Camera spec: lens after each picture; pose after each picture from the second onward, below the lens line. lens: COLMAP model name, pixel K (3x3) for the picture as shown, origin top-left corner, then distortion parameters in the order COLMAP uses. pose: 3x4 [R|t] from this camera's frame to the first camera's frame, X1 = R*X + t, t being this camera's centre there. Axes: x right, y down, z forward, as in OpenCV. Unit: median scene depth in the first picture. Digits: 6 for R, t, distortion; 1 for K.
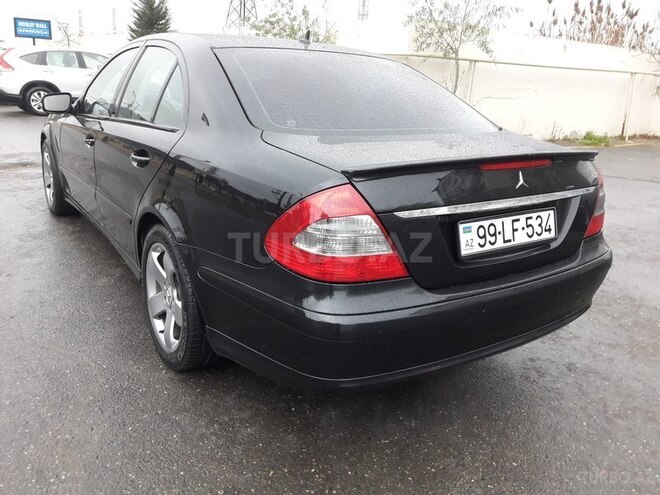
lens RADIAL K [[545.6, 0, 332.9], [0, 545.6, 244.8], [0, 0, 1]] dist [0.127660, -0.208382]
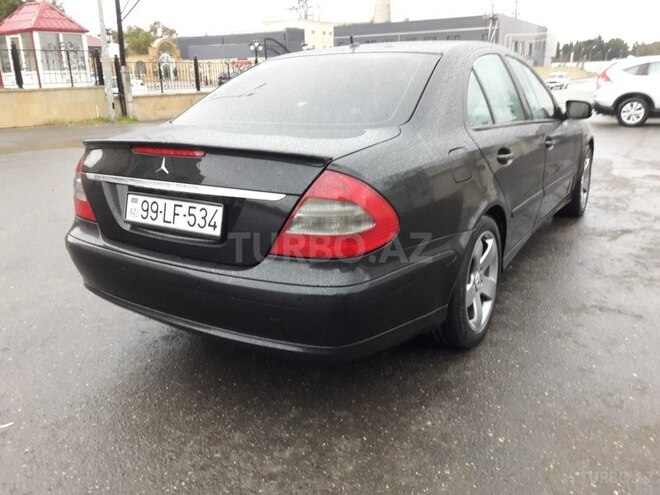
lens RADIAL K [[545.6, 0, 332.9], [0, 545.6, 244.8], [0, 0, 1]] dist [0.127660, -0.208382]
pose [[0.373524, 0.206412, -0.904364, 1.415883], [-0.229765, 0.965136, 0.125384, -0.172519], [0.898714, 0.160957, 0.407928, 0.852105]]
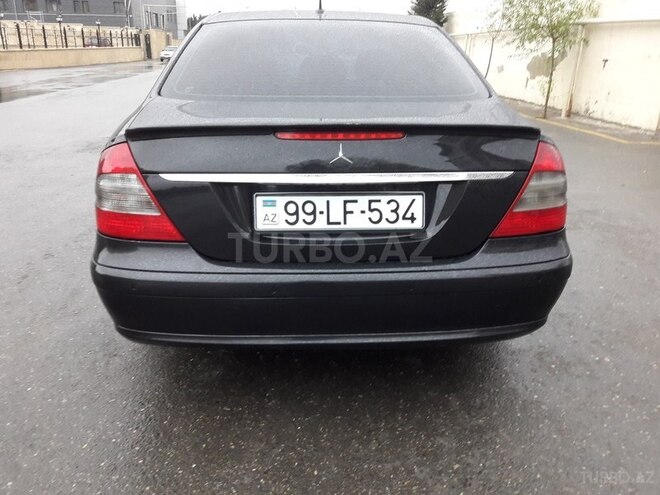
lens RADIAL K [[545.6, 0, 332.9], [0, 545.6, 244.8], [0, 0, 1]] dist [0.127660, -0.208382]
pose [[0.841866, 0.134537, -0.522648, 0.770362], [-0.119750, 0.990856, 0.062171, -0.026447], [0.526233, 0.010248, 0.850278, 0.255435]]
